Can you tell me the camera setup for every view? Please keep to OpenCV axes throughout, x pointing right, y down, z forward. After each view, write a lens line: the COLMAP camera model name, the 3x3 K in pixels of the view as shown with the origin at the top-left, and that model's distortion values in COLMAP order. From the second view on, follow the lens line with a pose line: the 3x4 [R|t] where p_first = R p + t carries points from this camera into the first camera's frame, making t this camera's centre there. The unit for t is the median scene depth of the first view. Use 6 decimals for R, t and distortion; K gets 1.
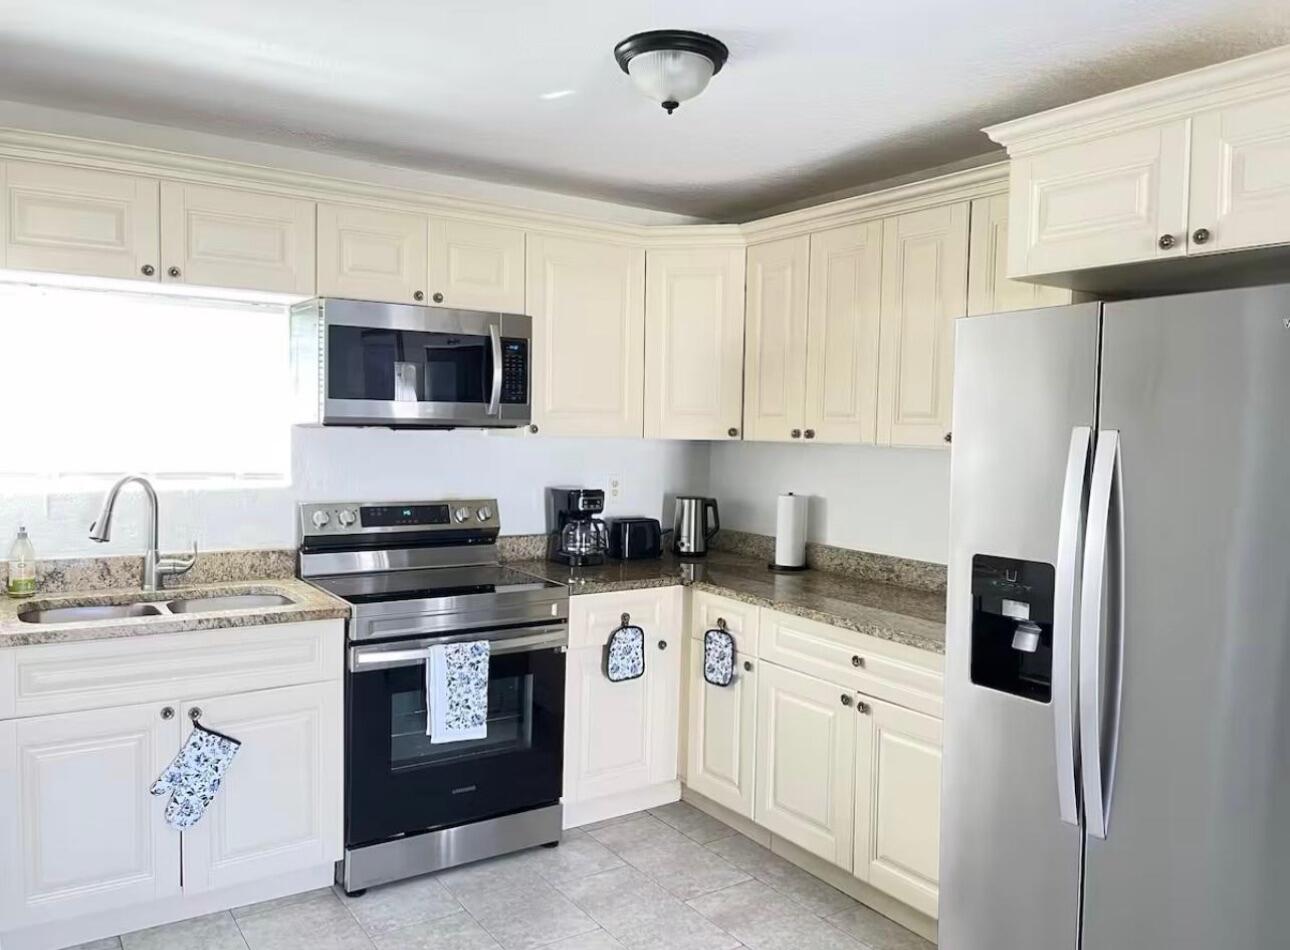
lens RADIAL K [[1014.9, 0, 644.6], [0, 1014.9, 443.7], [0, 0, 1]] dist [0.114007, -0.182012]
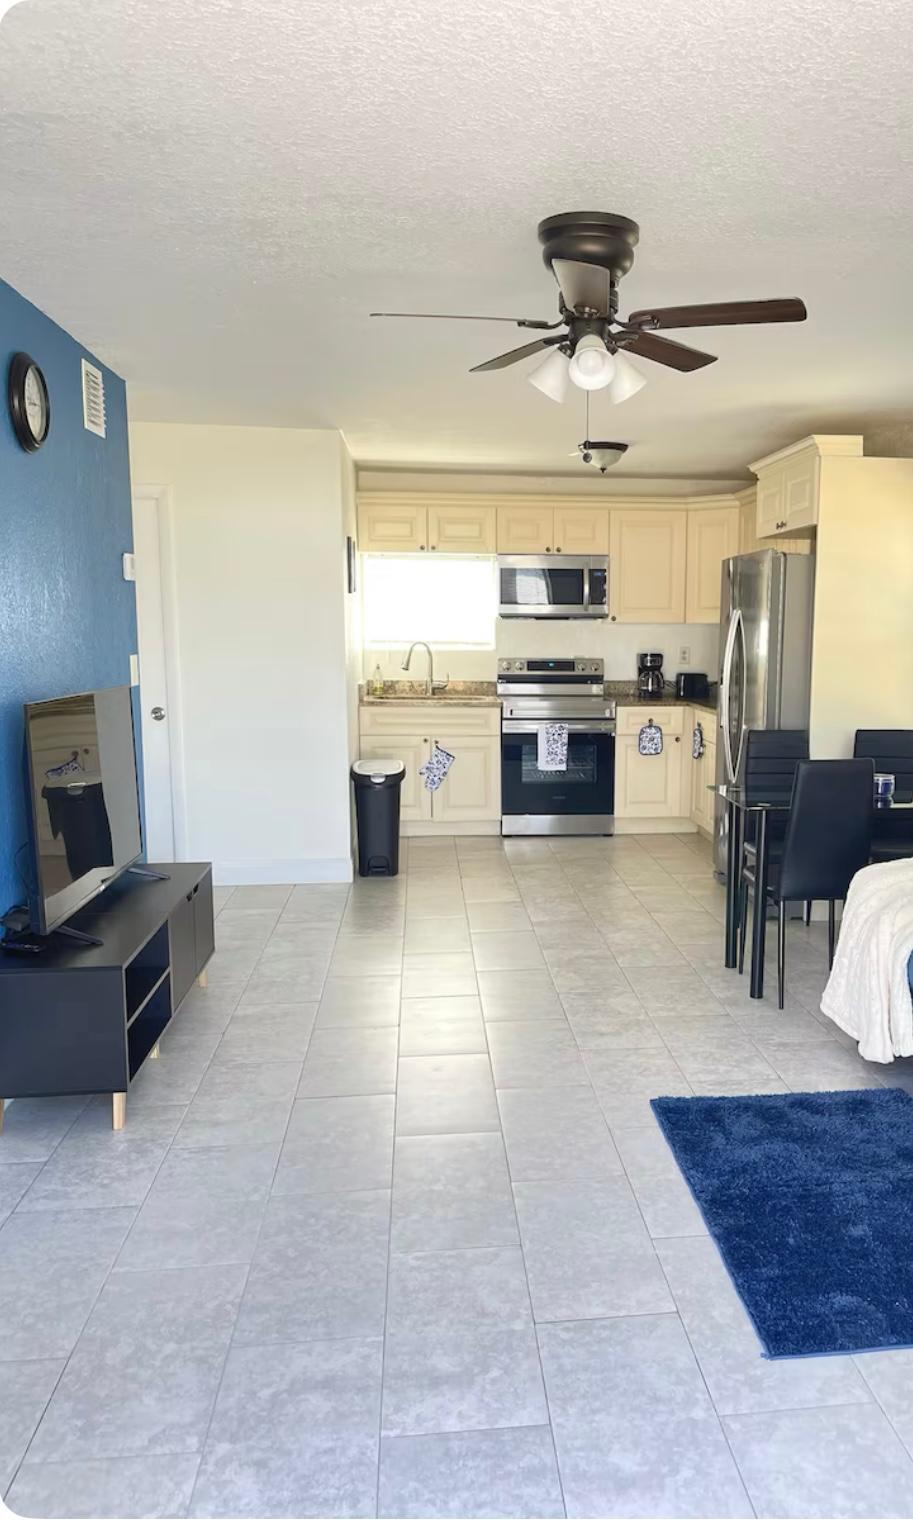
lens RADIAL K [[1169.9, 0, 456.5], [0, 1169.9, 762.0], [0, 0, 1]] dist [-0.003885, -0.000836]
pose [[0.857684, 0.049194, -0.511818, 0.771054], [-0.001083, 0.995583, 0.093877, 0.047495], [0.514175, -0.079963, 0.853949, -0.994109]]
